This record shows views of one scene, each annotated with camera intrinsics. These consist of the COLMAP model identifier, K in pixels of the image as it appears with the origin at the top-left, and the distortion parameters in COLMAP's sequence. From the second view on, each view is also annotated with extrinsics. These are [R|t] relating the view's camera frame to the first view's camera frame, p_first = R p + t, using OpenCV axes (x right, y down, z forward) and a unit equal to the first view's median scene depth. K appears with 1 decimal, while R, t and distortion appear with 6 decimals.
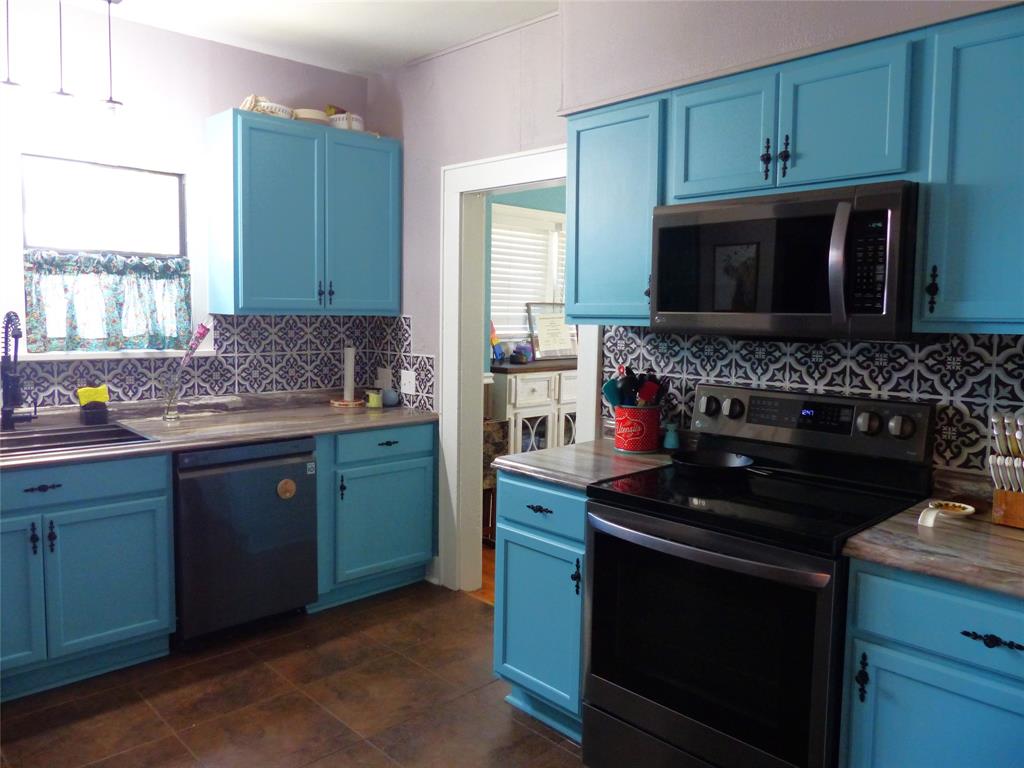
lens RADIAL K [[789.5, 0, 512.0], [0, 789.5, 384.0], [0, 0, 1]] dist [0.002240, 0.000121]
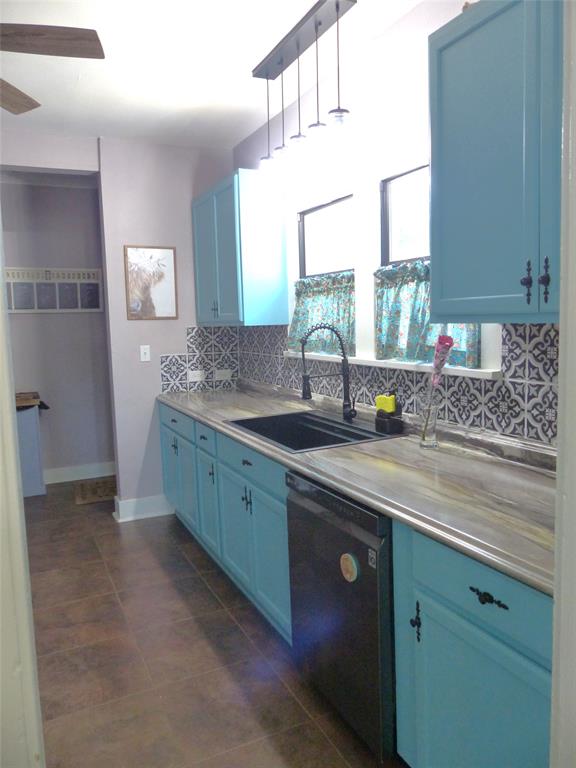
lens RADIAL K [[566.8, 0, 288.0], [0, 566.8, 384.0], [0, 0, 1]] dist [-0.010159, -0.002731]
pose [[-0.297572, 0.093538, -0.950106, 0.180748], [-0.075471, 0.989770, 0.121080, -0.080067], [0.951712, 0.107736, -0.287468, 0.961822]]
